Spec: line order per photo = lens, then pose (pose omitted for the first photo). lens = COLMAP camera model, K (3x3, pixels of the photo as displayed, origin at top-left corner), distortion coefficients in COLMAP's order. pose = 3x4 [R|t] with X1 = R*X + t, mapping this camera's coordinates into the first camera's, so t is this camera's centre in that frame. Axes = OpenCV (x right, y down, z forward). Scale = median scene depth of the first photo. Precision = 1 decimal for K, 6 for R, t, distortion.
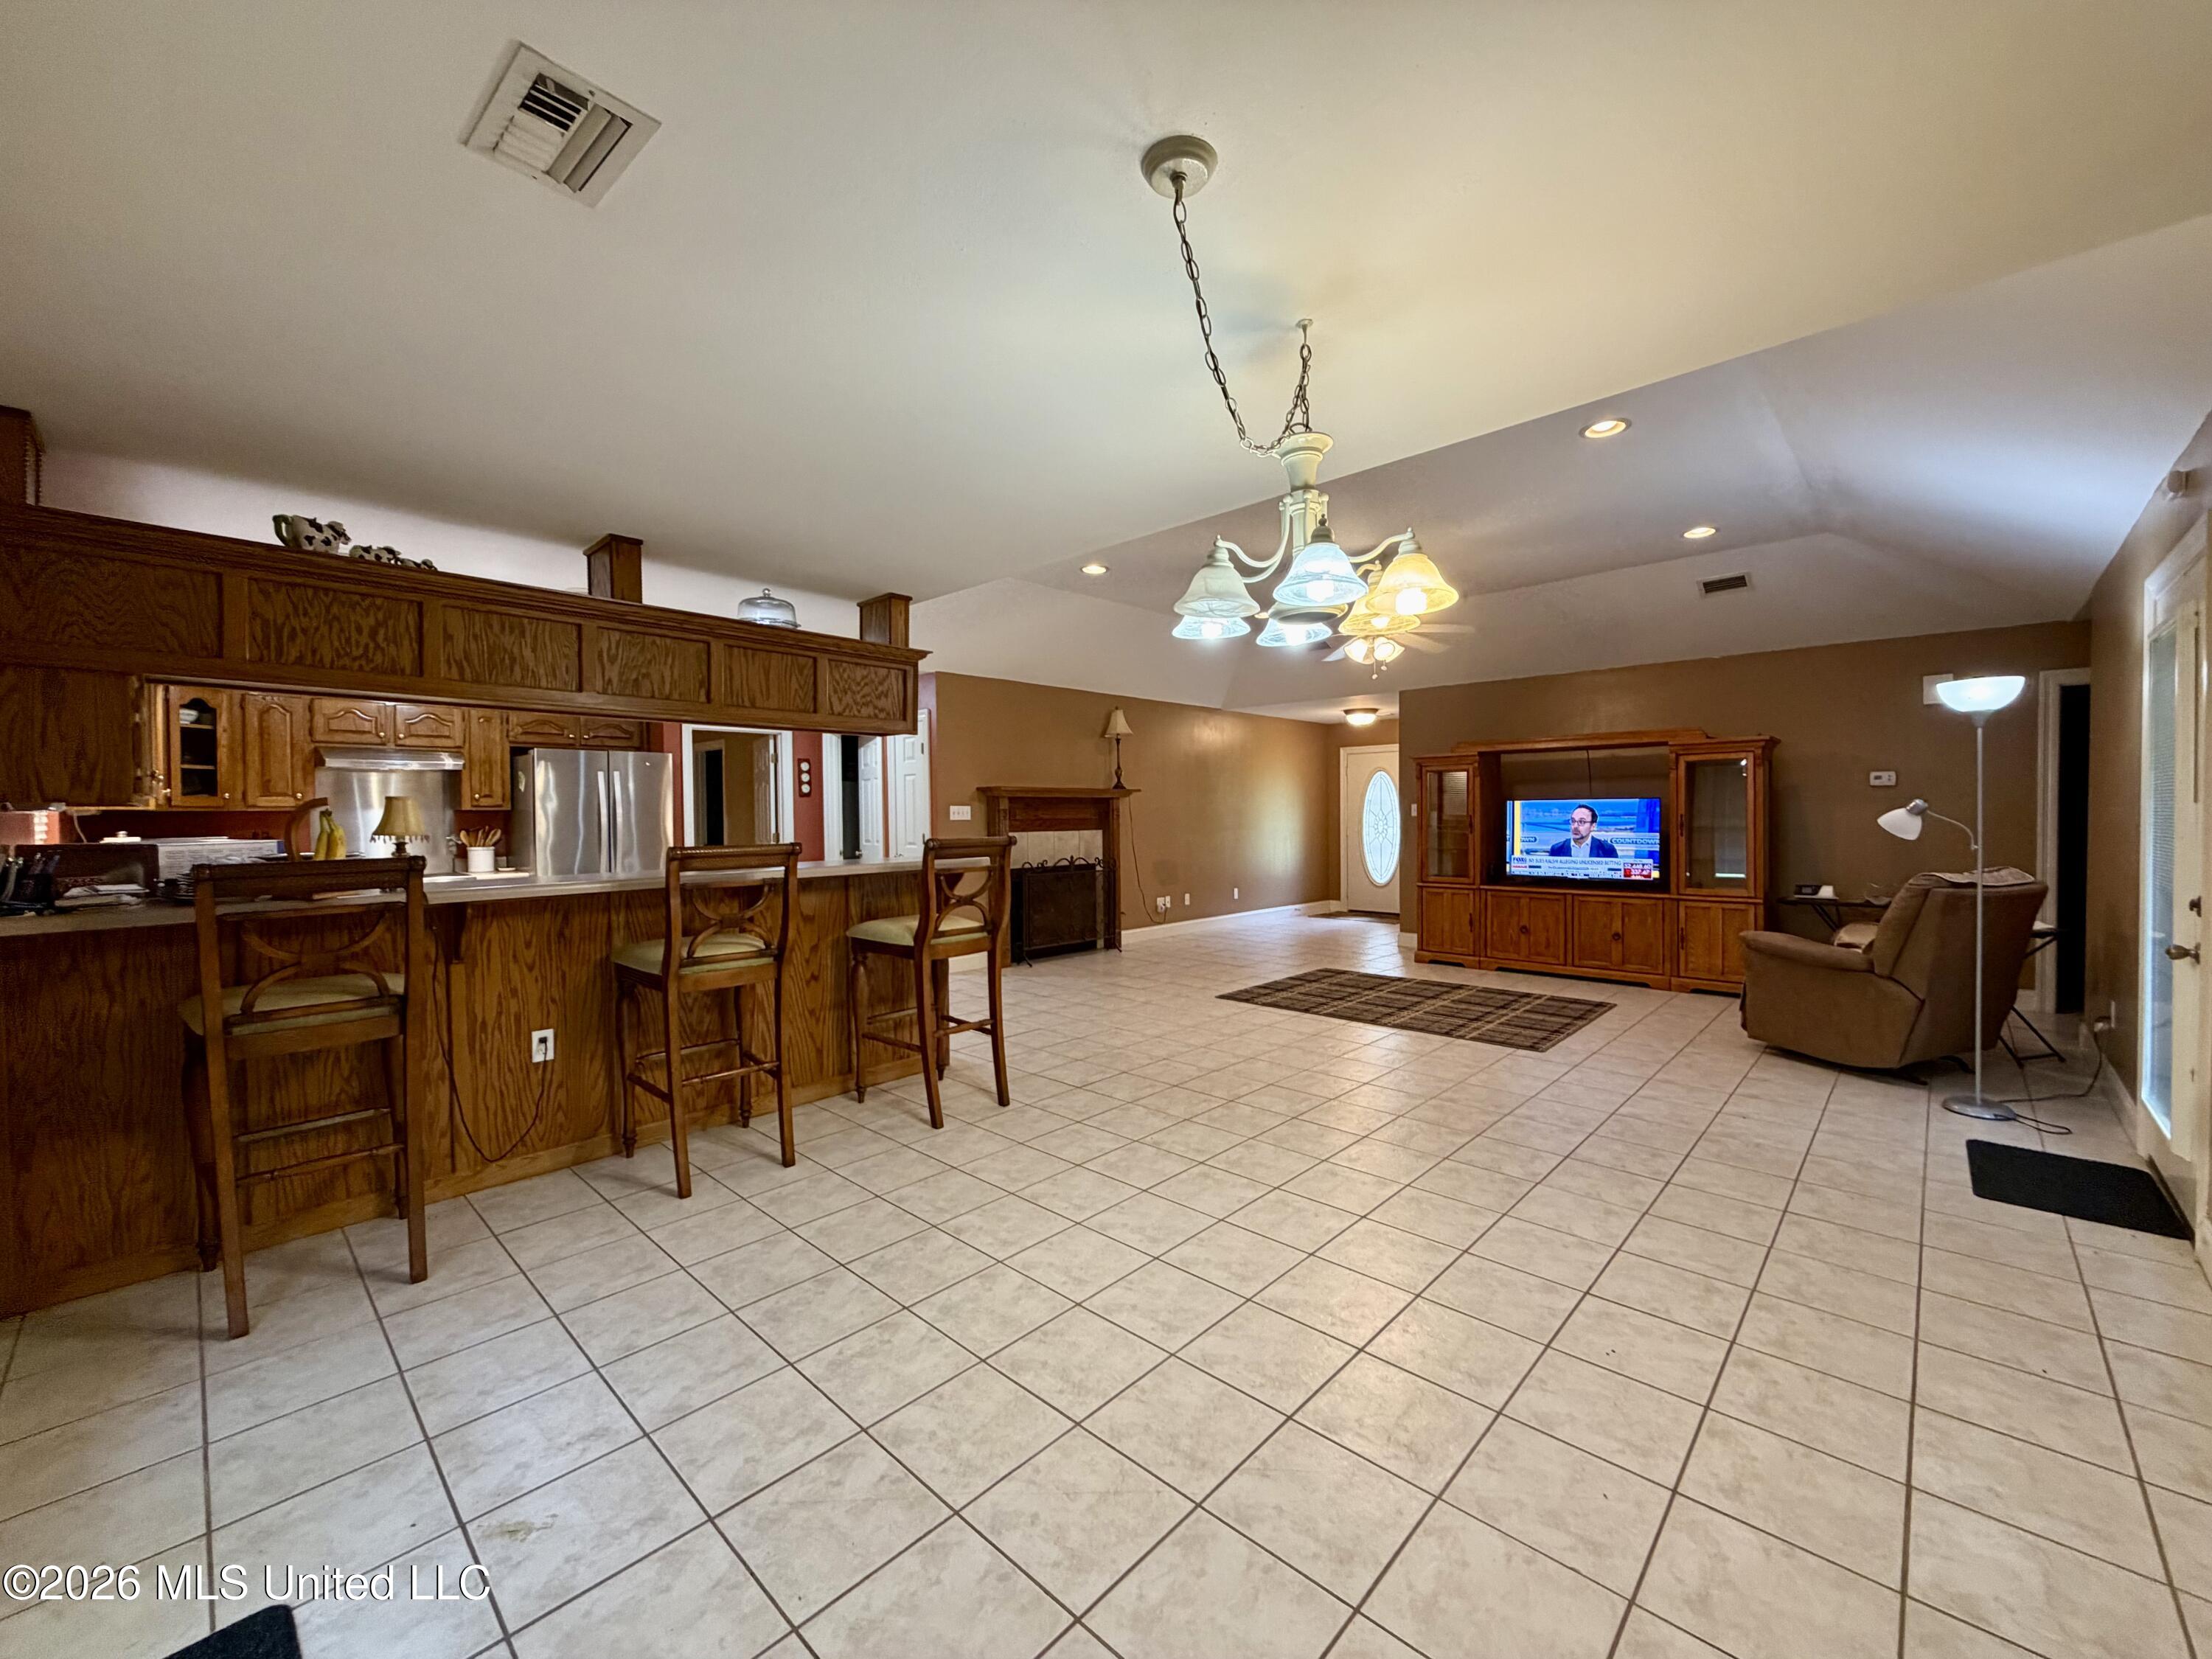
lens RADIAL K [[883.3, 0, 1107.2], [0, 883.3, 829.7], [0, 0, 1]] dist [0.000363, 0.000605]
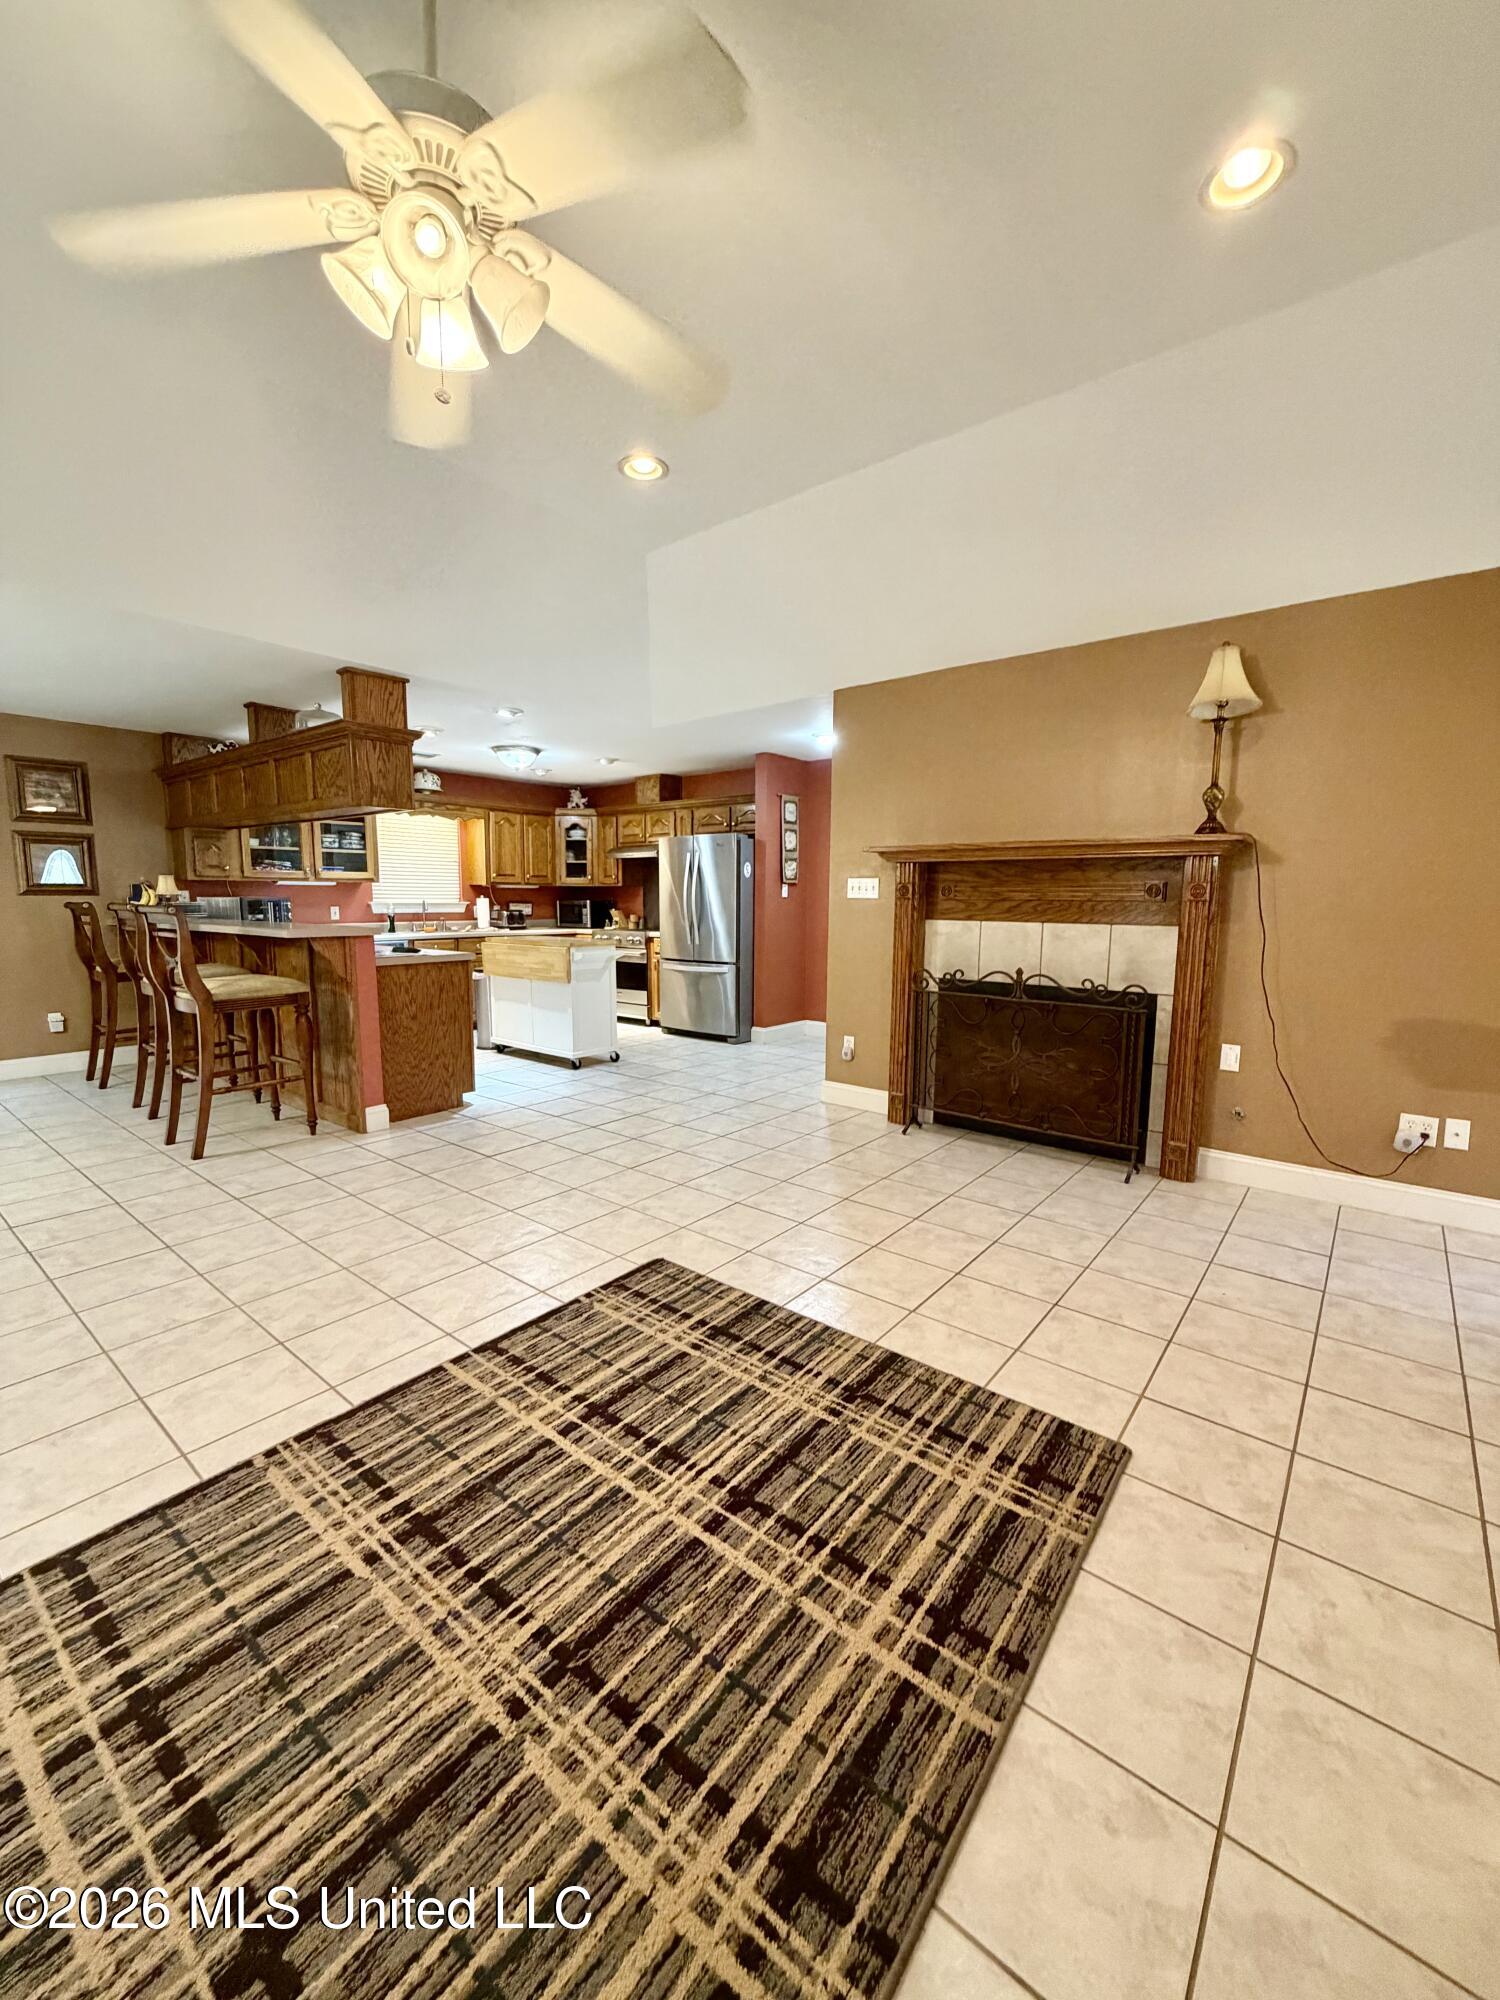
lens RADIAL K [[798.6, 0, 751.6], [0, 798.6, 1001.0], [0, 0, 1]] dist [0.000363, 0.000605]
pose [[0.075012, 0.138529, -0.987513, 0.773560], [-0.025464, 0.990247, 0.136978, -0.024042], [0.996857, 0.014871, 0.077808, 1.426265]]
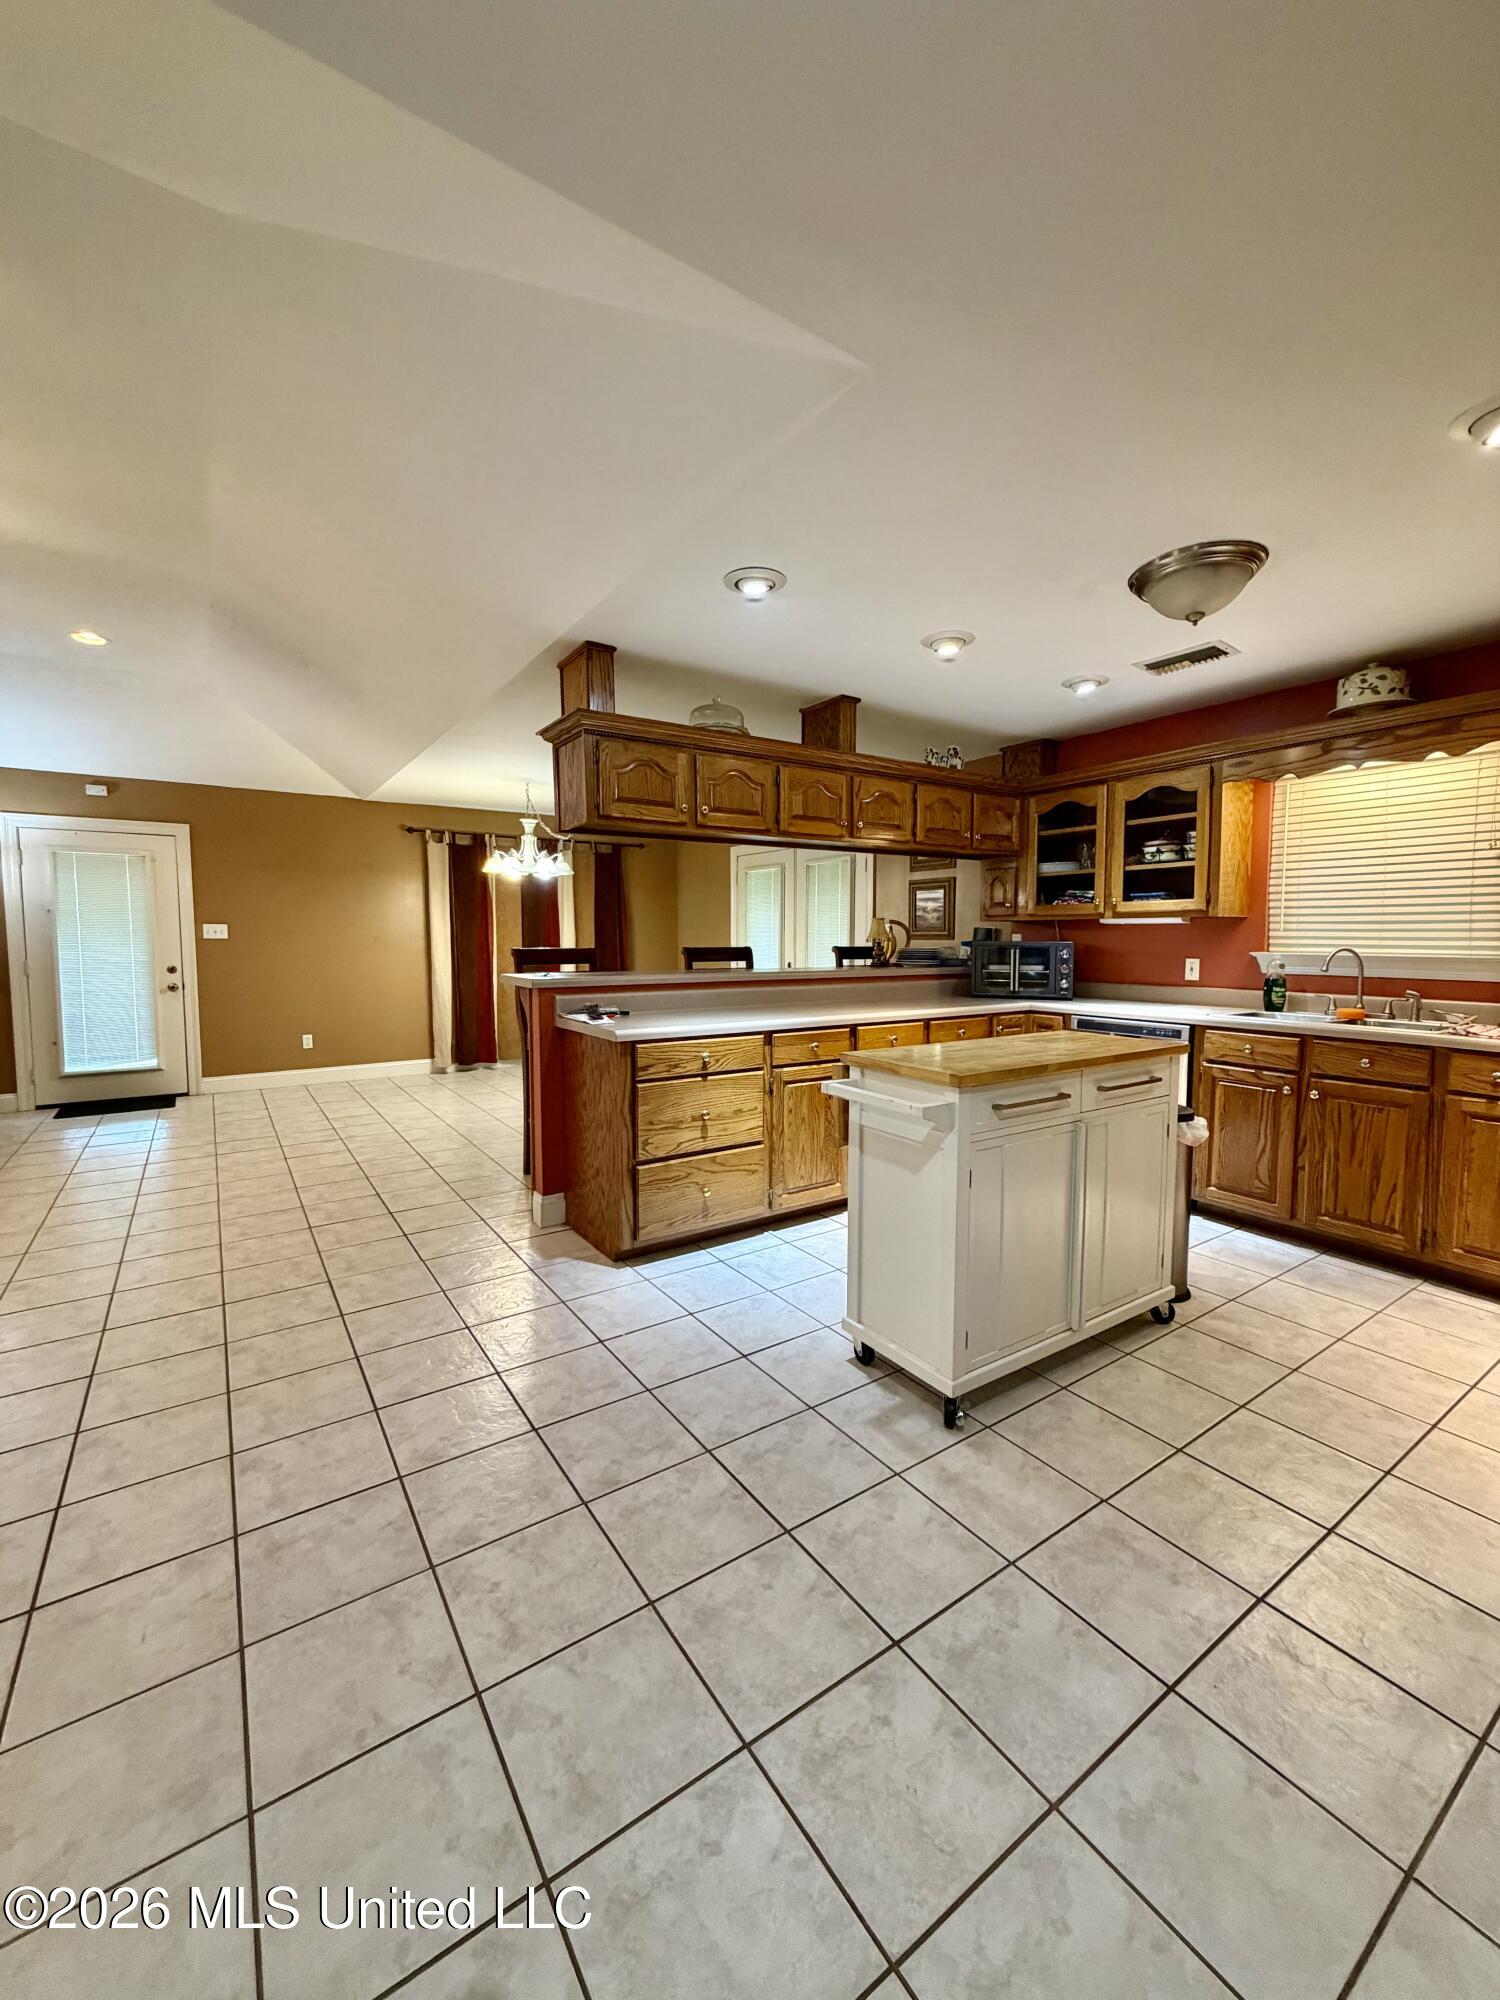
lens RADIAL K [[798.6, 0, 749.6], [0, 798.6, 994.7], [0, 0, 1]] dist [0.000363, 0.000605]
pose [[-0.976537, -0.007933, 0.215203, -0.572450], [0.011969, 0.995777, 0.091020, -0.020958], [-0.215016, 0.091460, -0.972318, 1.757941]]
